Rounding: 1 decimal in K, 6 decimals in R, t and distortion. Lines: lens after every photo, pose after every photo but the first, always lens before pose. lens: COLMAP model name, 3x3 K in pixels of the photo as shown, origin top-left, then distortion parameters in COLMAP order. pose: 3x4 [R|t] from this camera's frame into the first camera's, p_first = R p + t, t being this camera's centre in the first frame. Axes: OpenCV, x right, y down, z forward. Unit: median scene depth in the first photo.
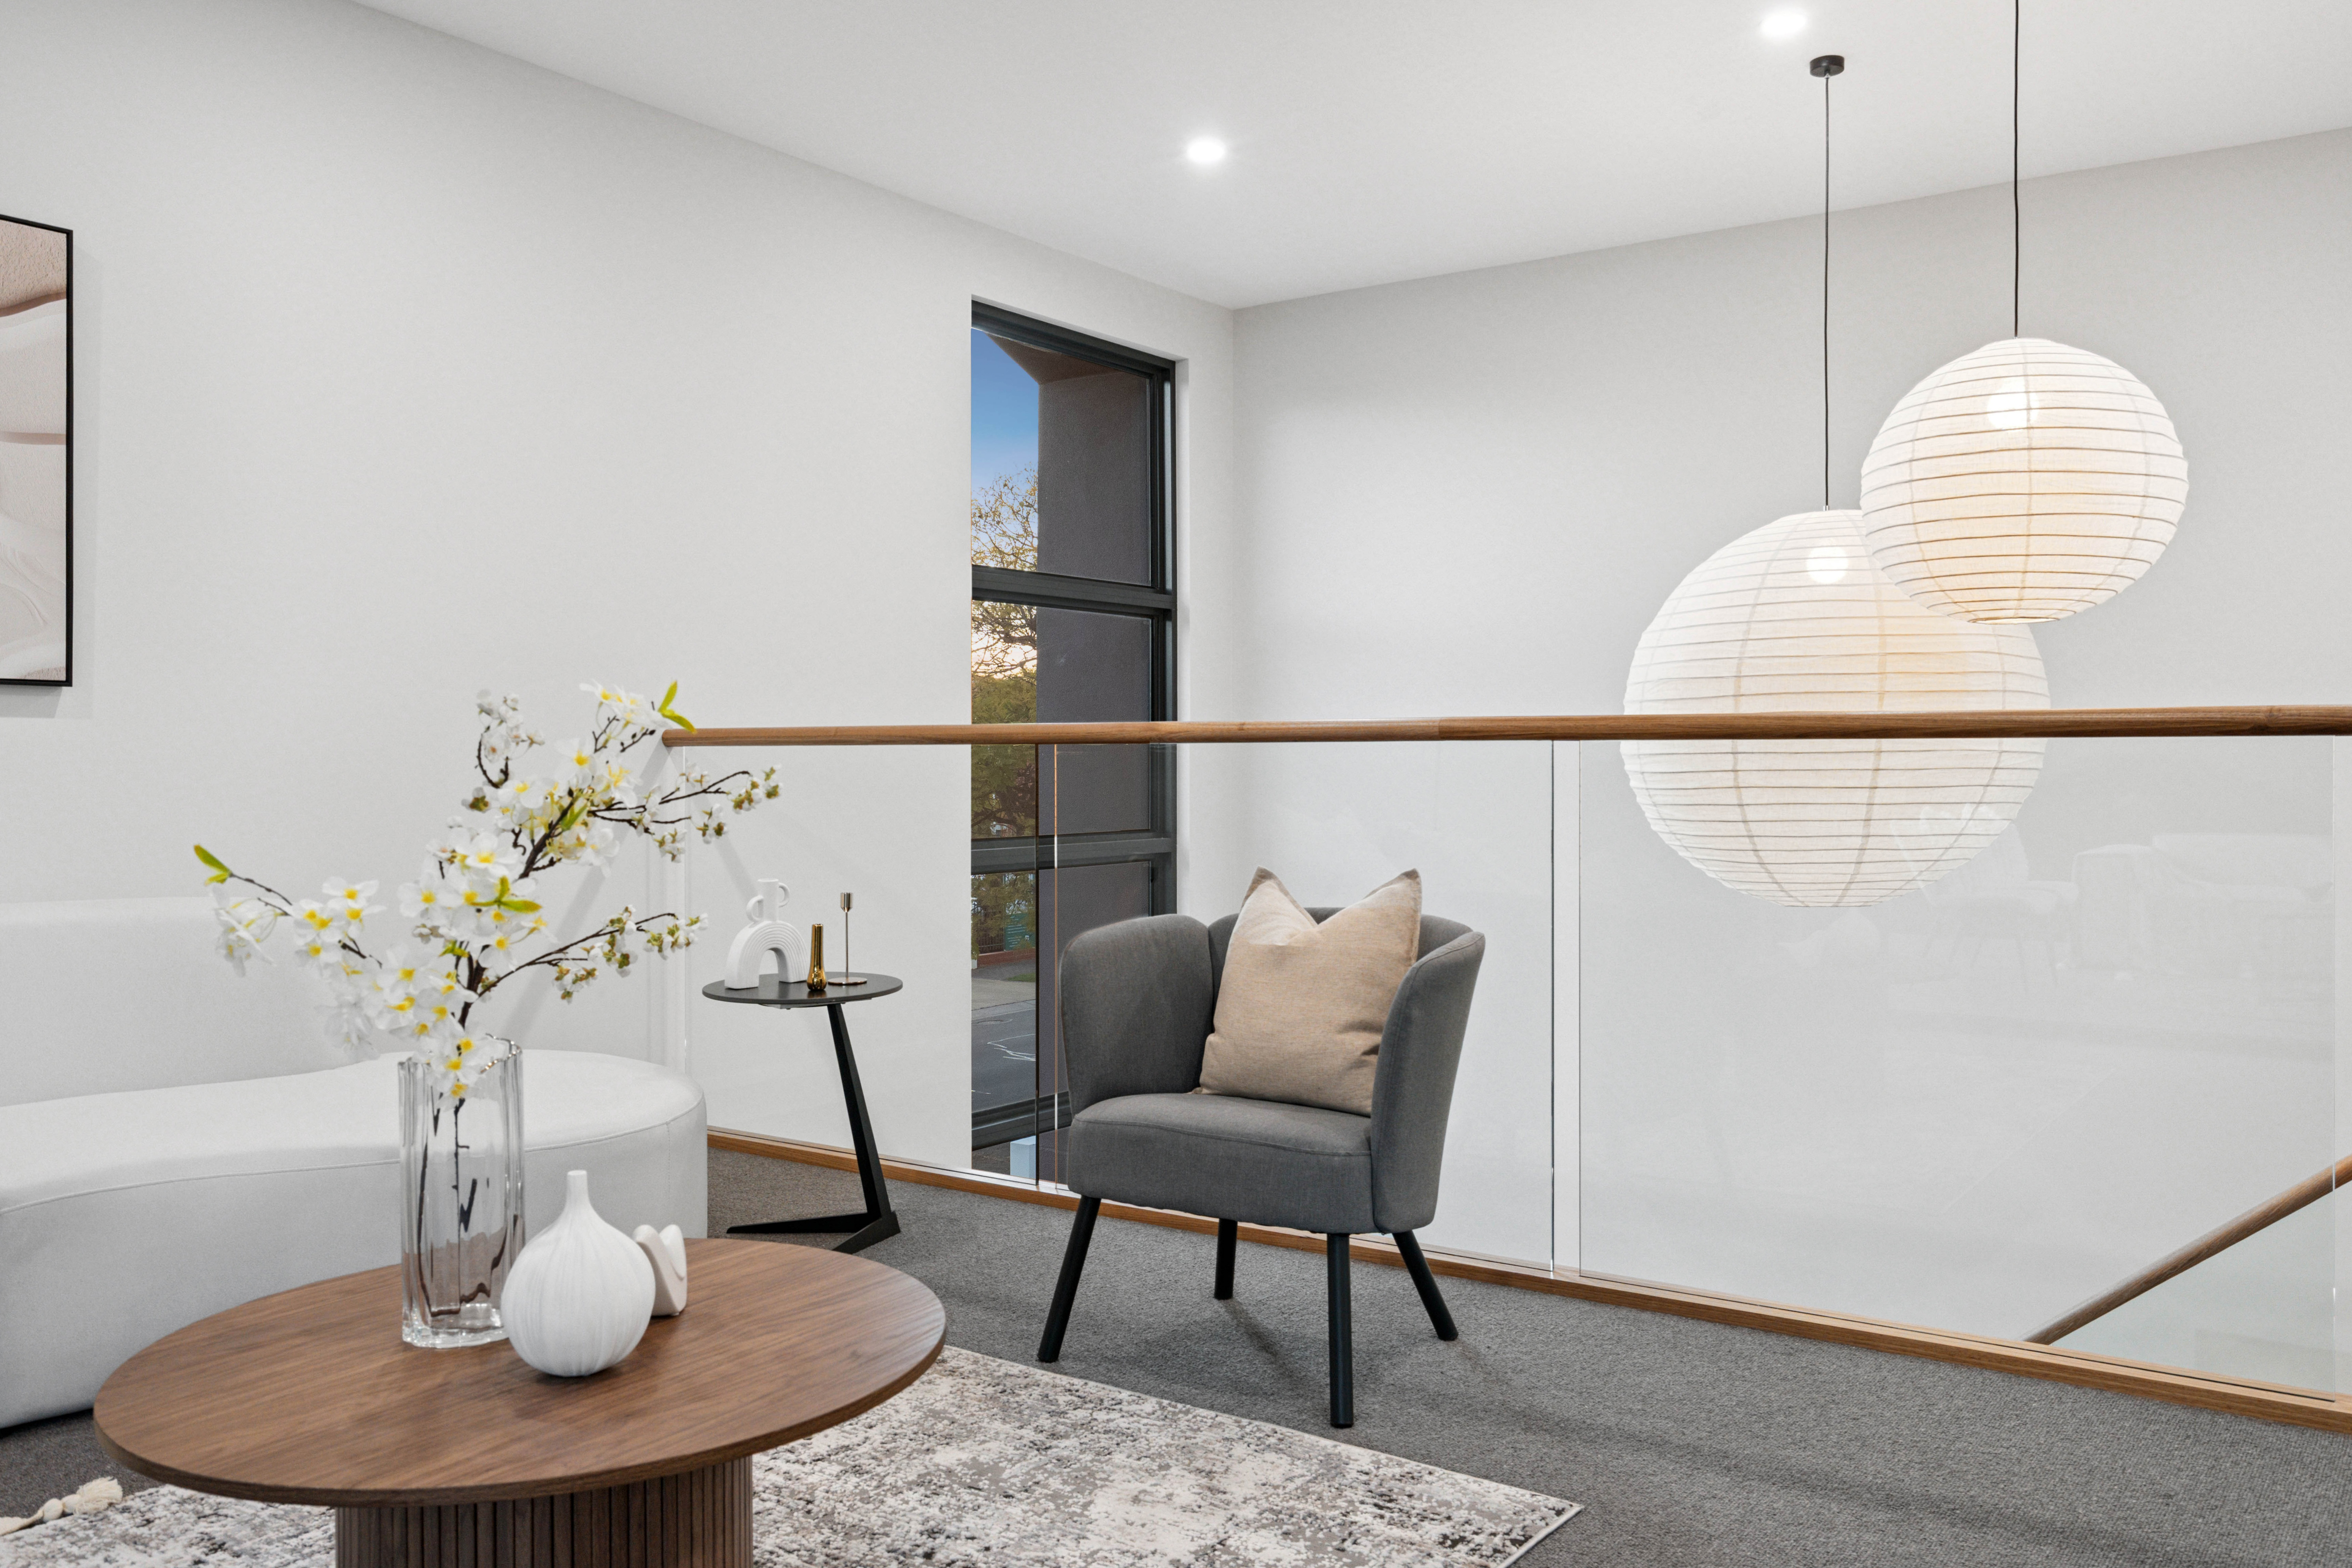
lens RADIAL K [[1912.9, 0, 1195.1], [0, 1912.9, 777.2], [0, 0, 1]] dist [0.008311, 0.004530]
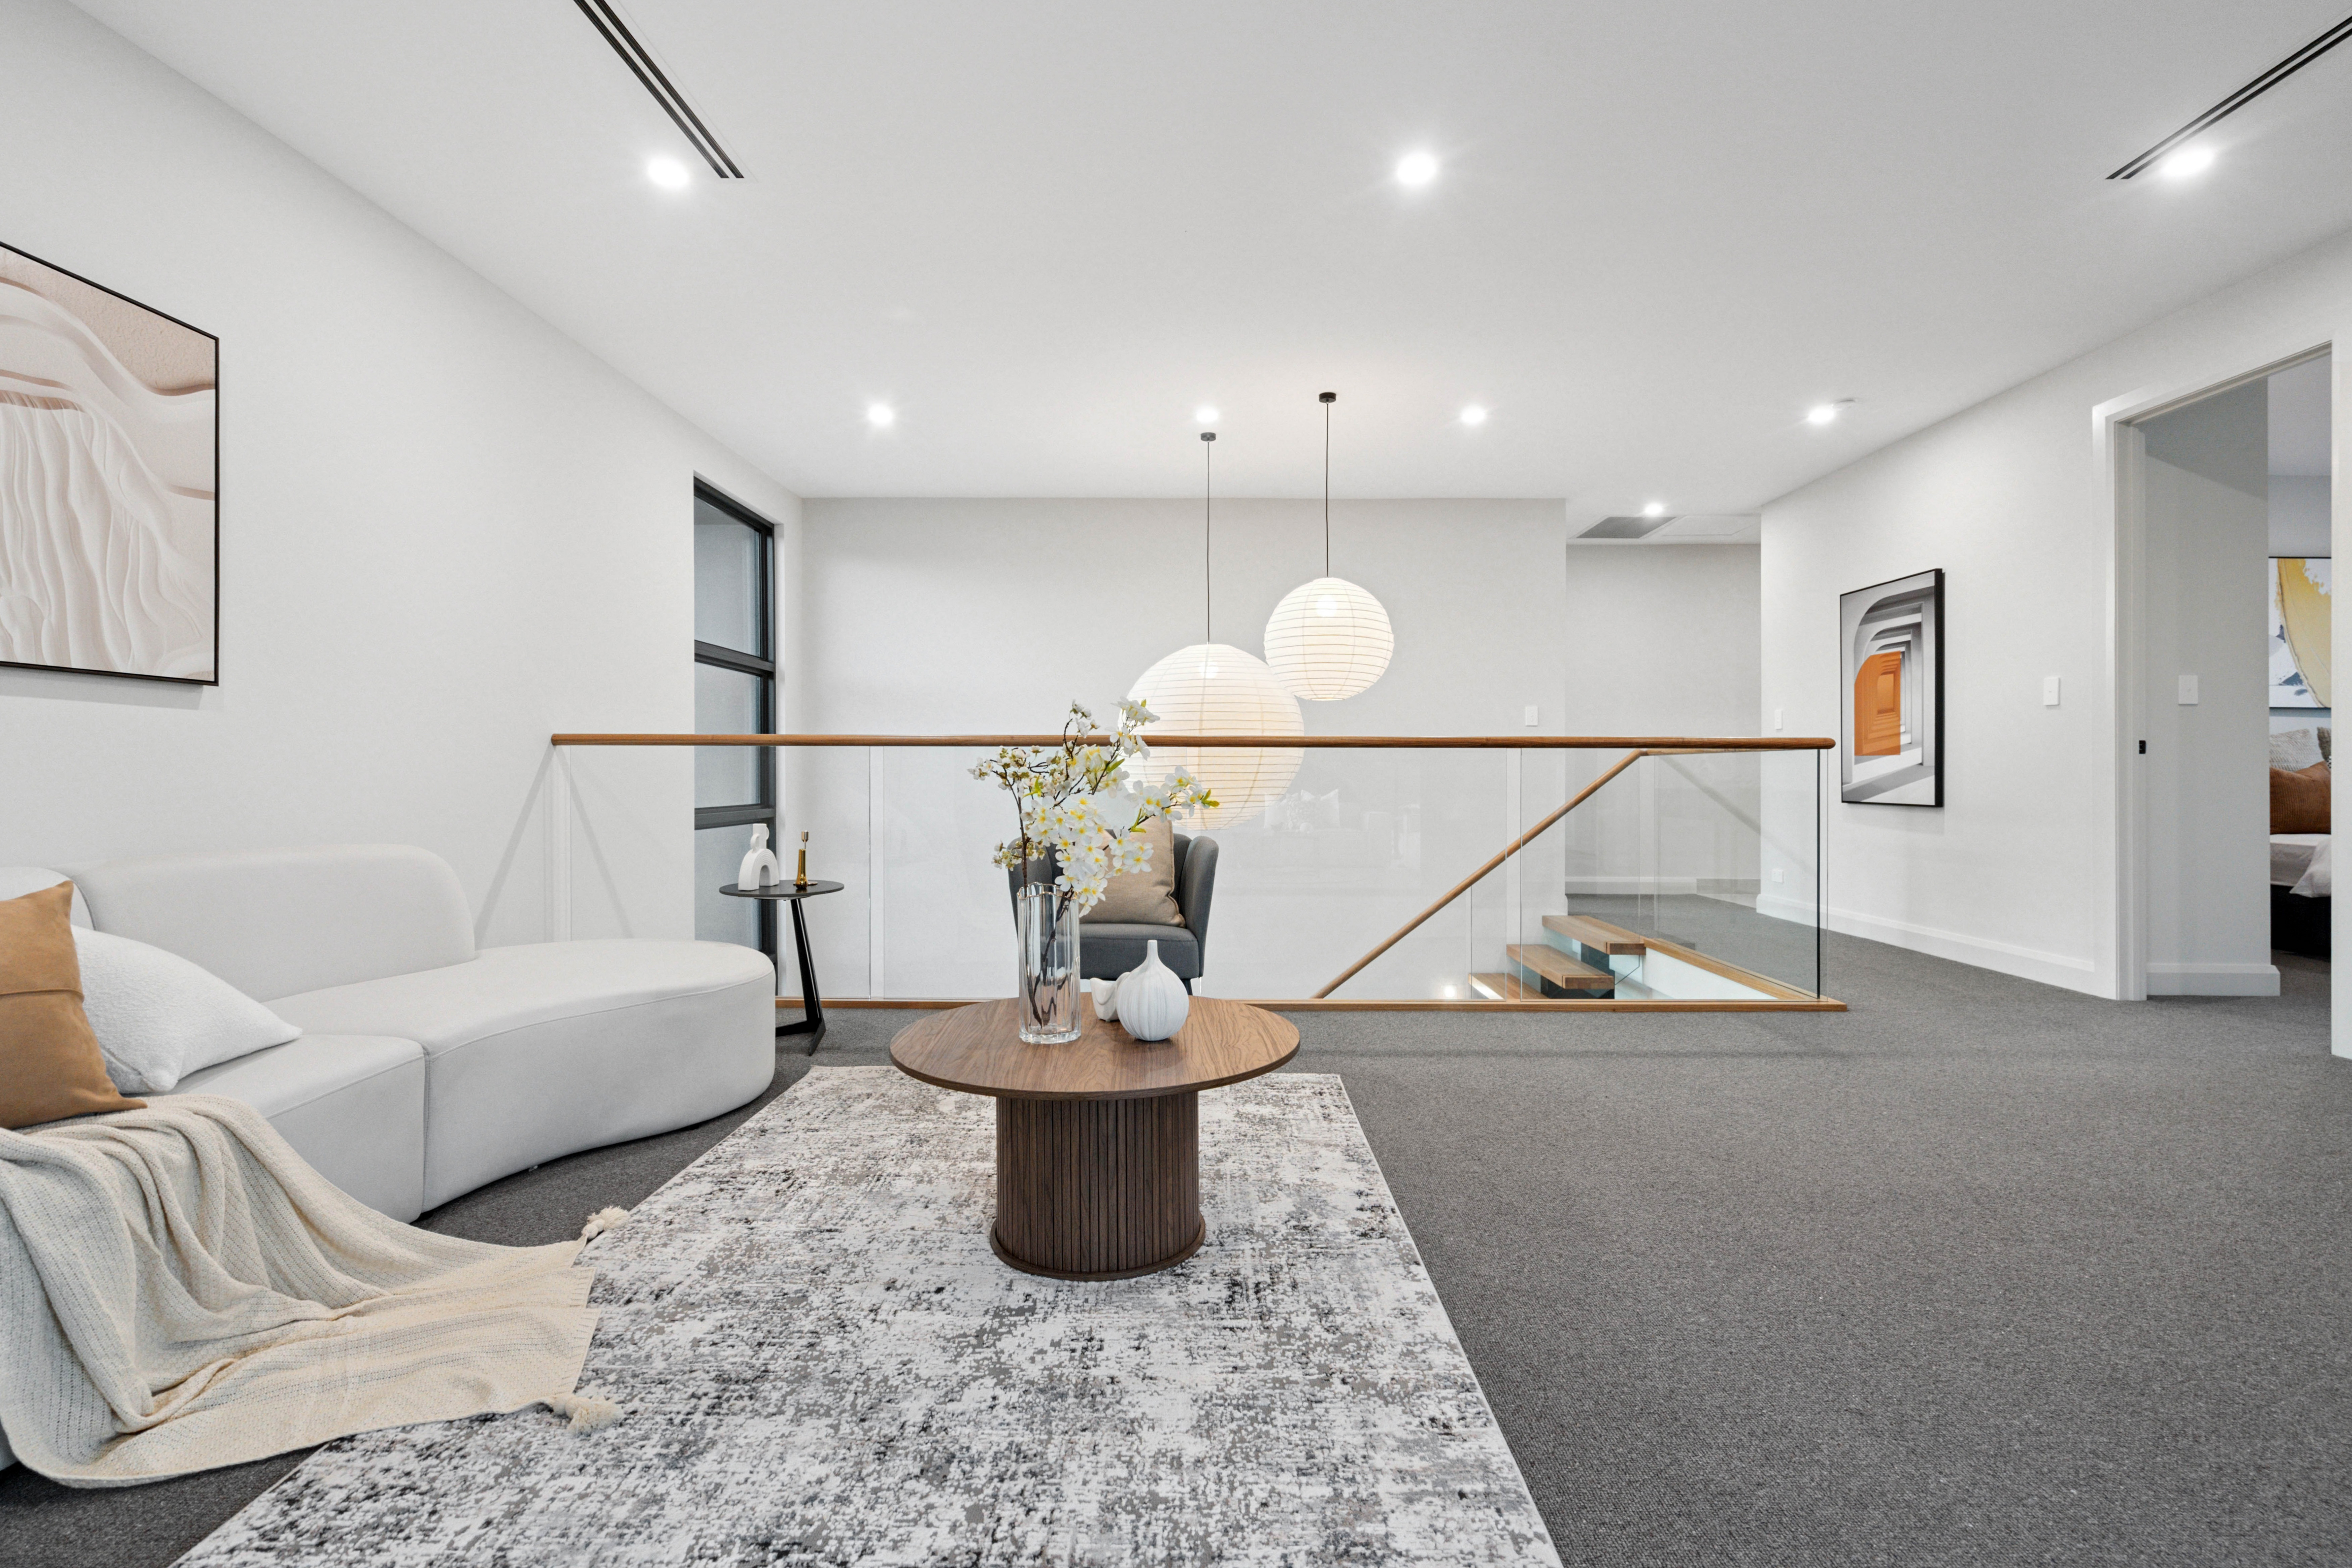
lens RADIAL K [[1090.1, 0, 1188.9], [0, 1090.1, 776.3], [0, 0, 1]] dist [0.000575, -0.000048]
pose [[0.821134, 0.002427, 0.570730, -0.465077], [0.001031, 0.999983, -0.005736, 0.018624], [-0.570735, 0.005298, 0.821117, 0.015468]]
